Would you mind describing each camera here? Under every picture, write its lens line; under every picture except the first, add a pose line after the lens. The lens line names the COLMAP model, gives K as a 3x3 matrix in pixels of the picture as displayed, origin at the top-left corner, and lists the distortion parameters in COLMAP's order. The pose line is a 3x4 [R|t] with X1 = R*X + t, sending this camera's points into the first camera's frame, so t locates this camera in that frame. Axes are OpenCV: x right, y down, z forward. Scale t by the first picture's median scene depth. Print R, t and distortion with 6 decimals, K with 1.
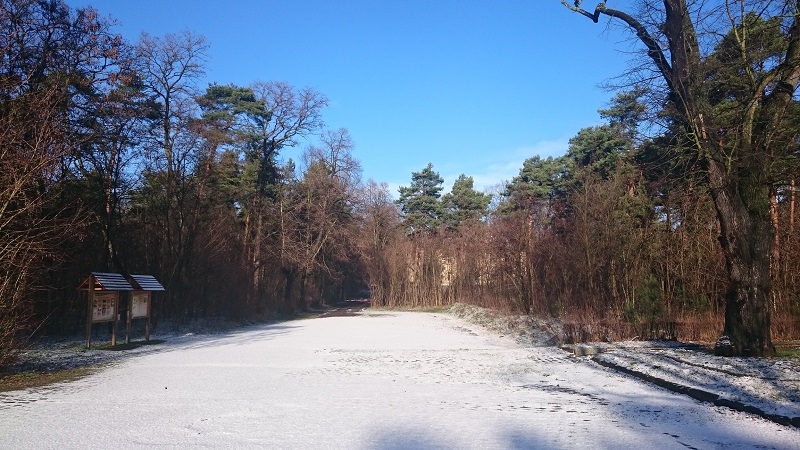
lens RADIAL K [[574.2, 0, 400.0], [0, 574.2, 225.0], [0, 0, 1]] dist [0.000422, 0.000071]
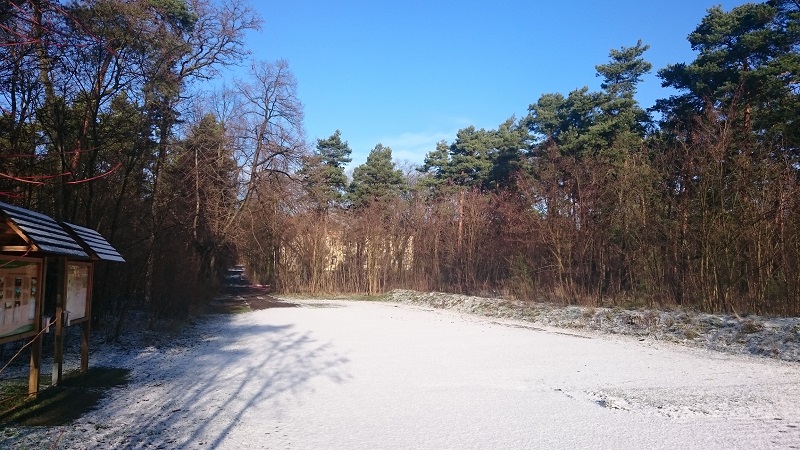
lens RADIAL K [[574.2, 0, 400.0], [0, 574.2, 225.0], [0, 0, 1]] dist [0.000422, 0.000071]
pose [[0.963664, 0.029440, 0.265491, -0.102233], [-0.035434, 0.999213, 0.017814, 0.021518], [-0.264758, -0.026574, 0.963949, 0.156234]]
